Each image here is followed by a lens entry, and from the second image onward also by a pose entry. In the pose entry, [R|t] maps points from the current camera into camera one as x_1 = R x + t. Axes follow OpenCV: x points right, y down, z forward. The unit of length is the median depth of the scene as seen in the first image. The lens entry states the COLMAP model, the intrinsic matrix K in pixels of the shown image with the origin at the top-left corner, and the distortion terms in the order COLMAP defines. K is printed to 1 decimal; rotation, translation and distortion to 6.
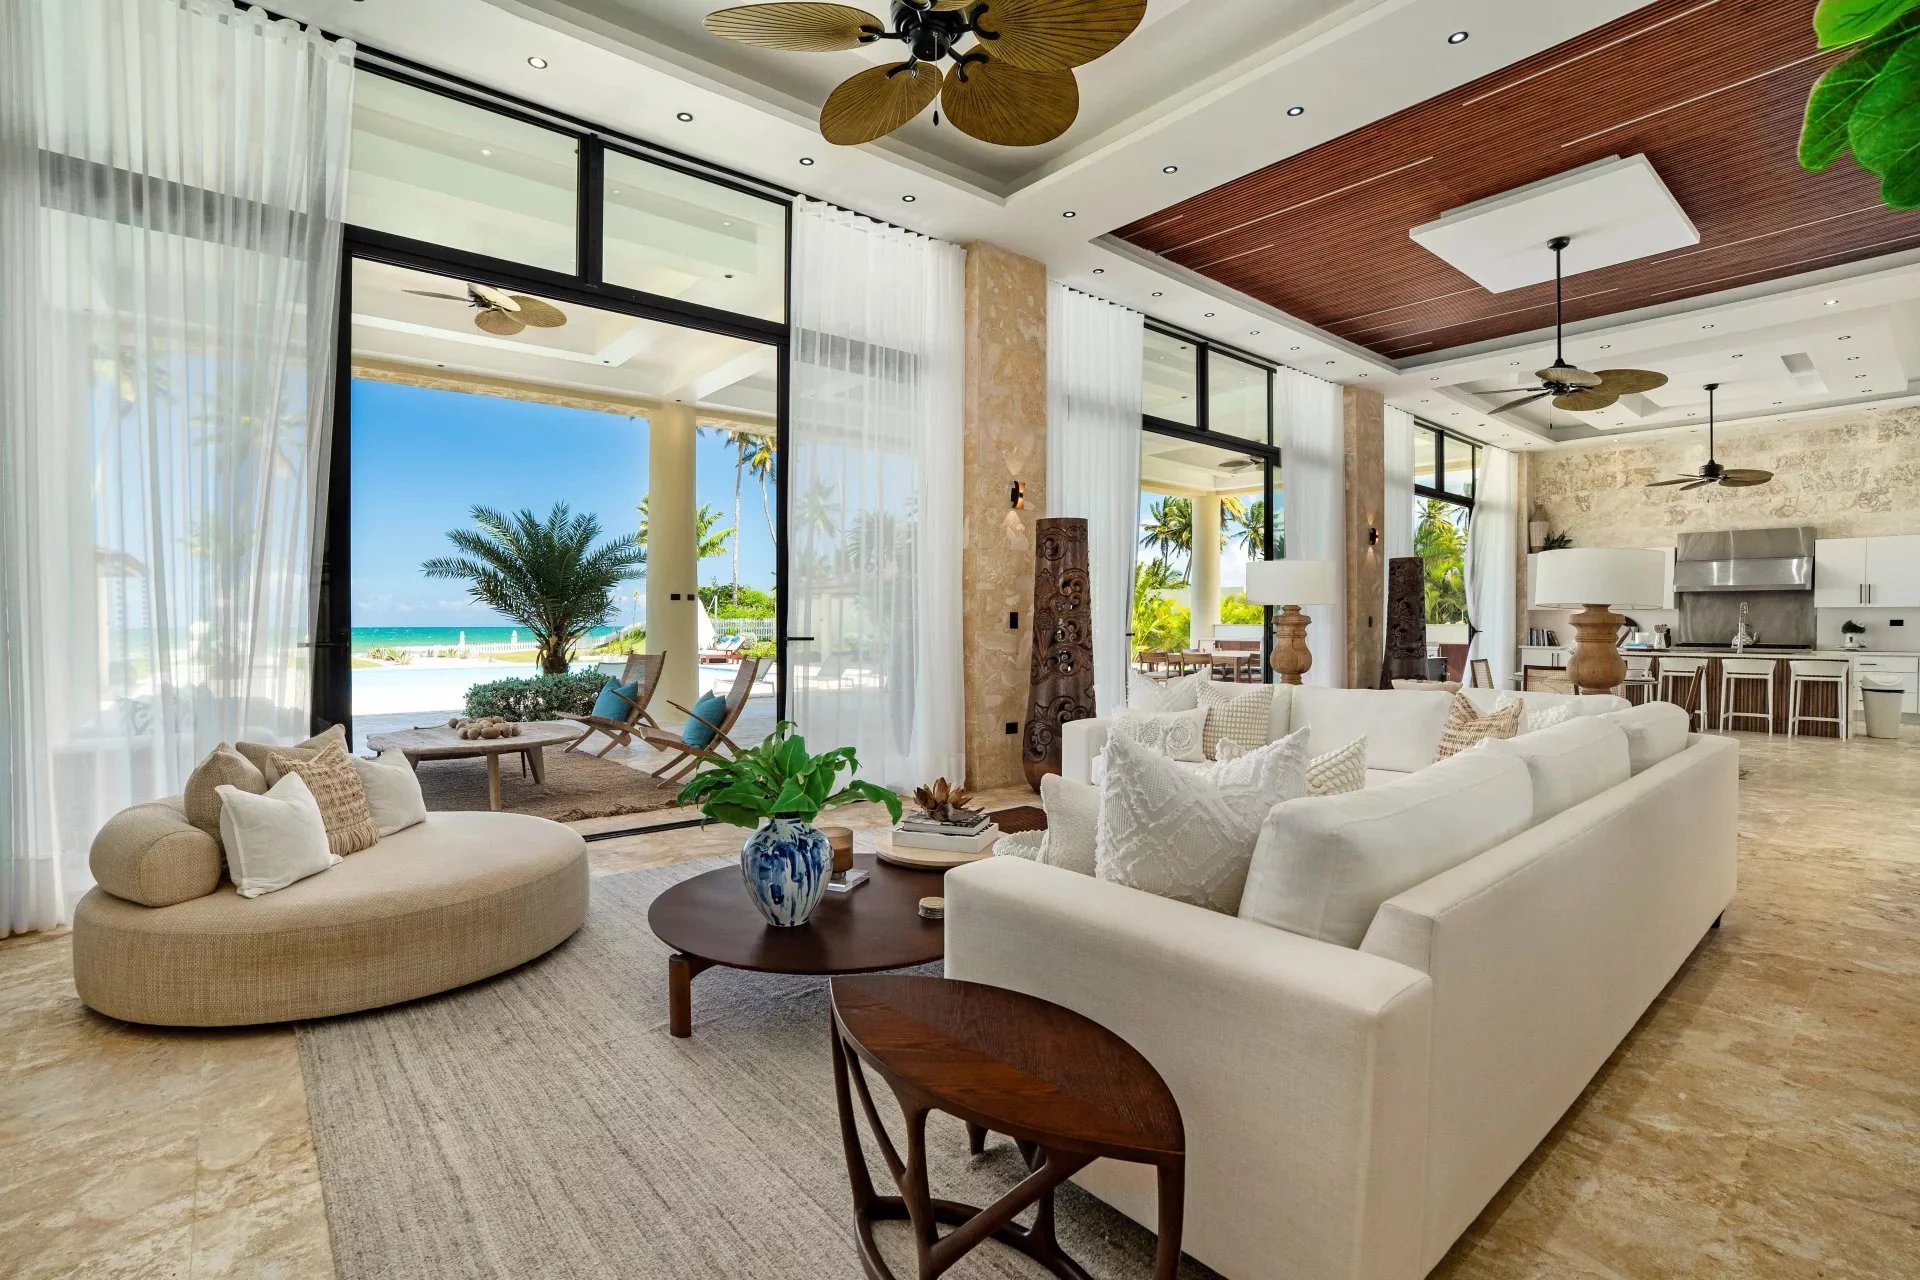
lens RADIAL K [[880.2, 0, 957.6], [0, 880.2, 626.6], [0, 0, 1]] dist [-0.016268, 0.000638]
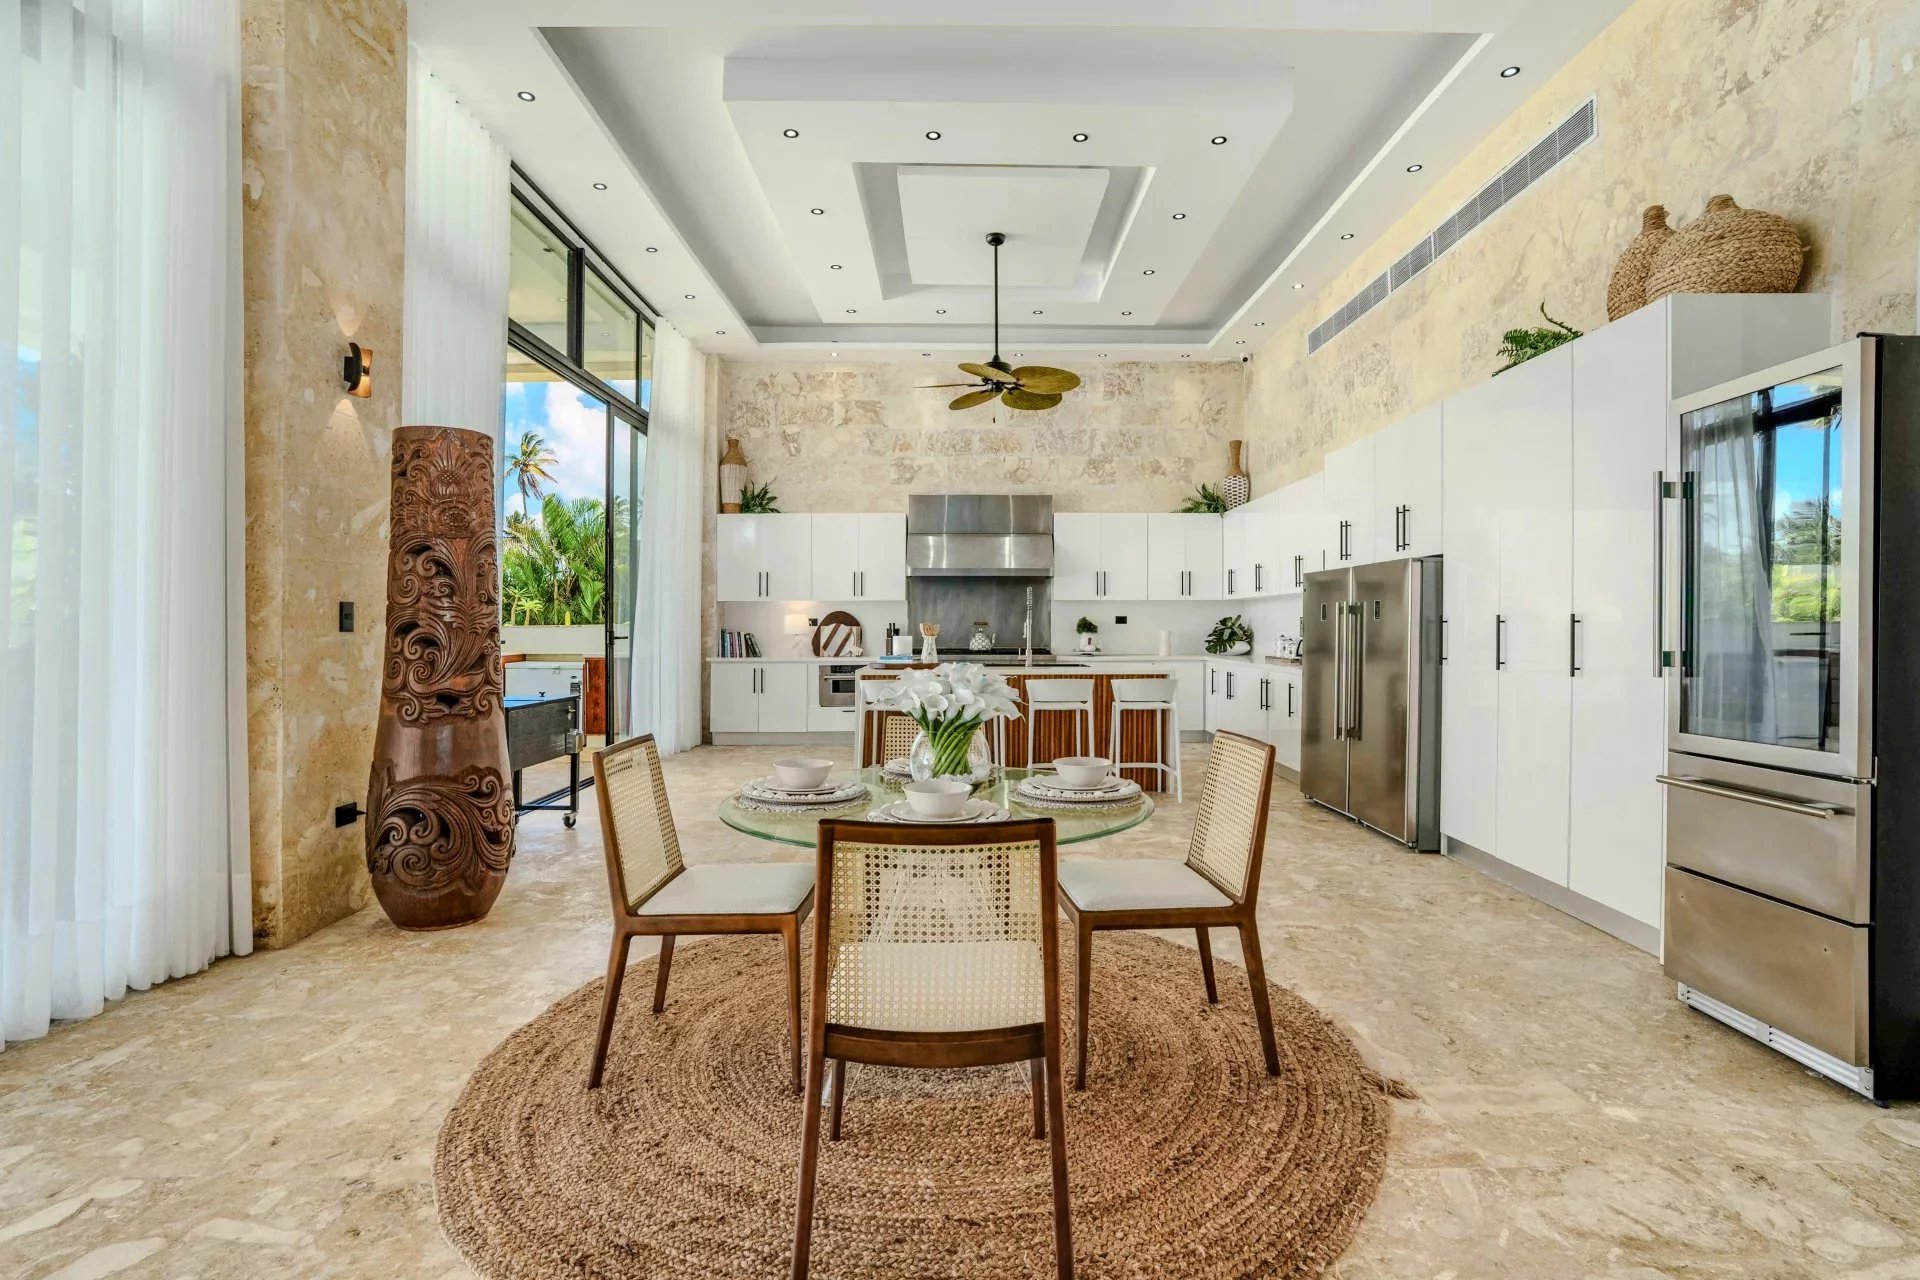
lens RADIAL K [[813.4, 0, 967.2], [0, 813.4, 606.2], [0, 0, 1]] dist [-0.000766, 0.000042]
pose [[0.615482, 0.014608, 0.788016, 0.328931], [0.007316, 0.999679, -0.024246, 0.000263], [-0.788117, 0.020688, 0.615177, 0.545518]]
